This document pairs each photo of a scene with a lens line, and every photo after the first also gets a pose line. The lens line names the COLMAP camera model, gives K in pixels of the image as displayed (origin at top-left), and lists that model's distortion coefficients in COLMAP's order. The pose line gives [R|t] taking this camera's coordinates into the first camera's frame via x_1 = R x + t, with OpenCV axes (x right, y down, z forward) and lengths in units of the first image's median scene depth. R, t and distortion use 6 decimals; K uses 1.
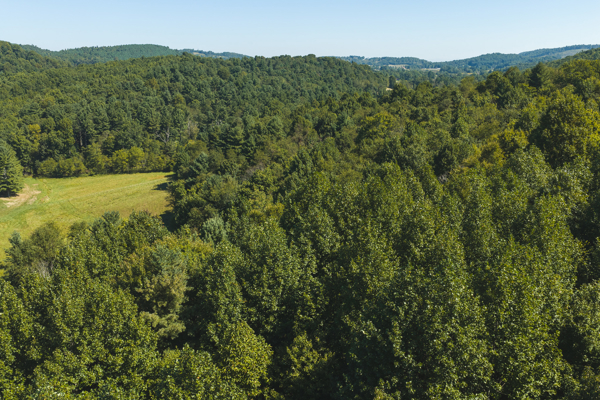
lens RADIAL K [[491.4, 0, 300.4], [0, 491.4, 199.8], [0, 0, 1]] dist [0.012116, -0.018269]
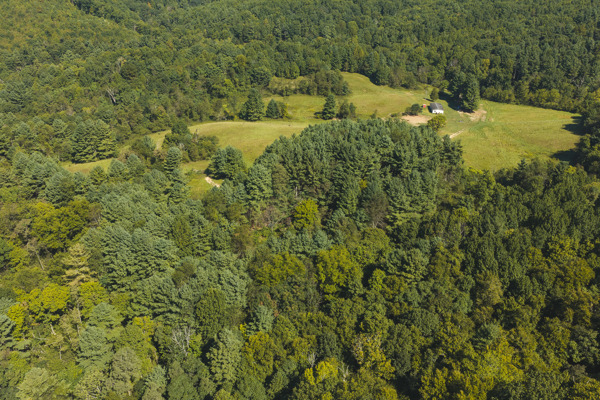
lens RADIAL K [[491.4, 0, 300.9], [0, 491.4, 199.0], [0, 0, 1]] dist [0.012116, -0.018269]
pose [[0.739089, 0.321294, -0.592045, 0.053943], [-0.186355, 0.942140, 0.278647, -0.070268], [0.647317, -0.095615, 0.756200, -0.531559]]
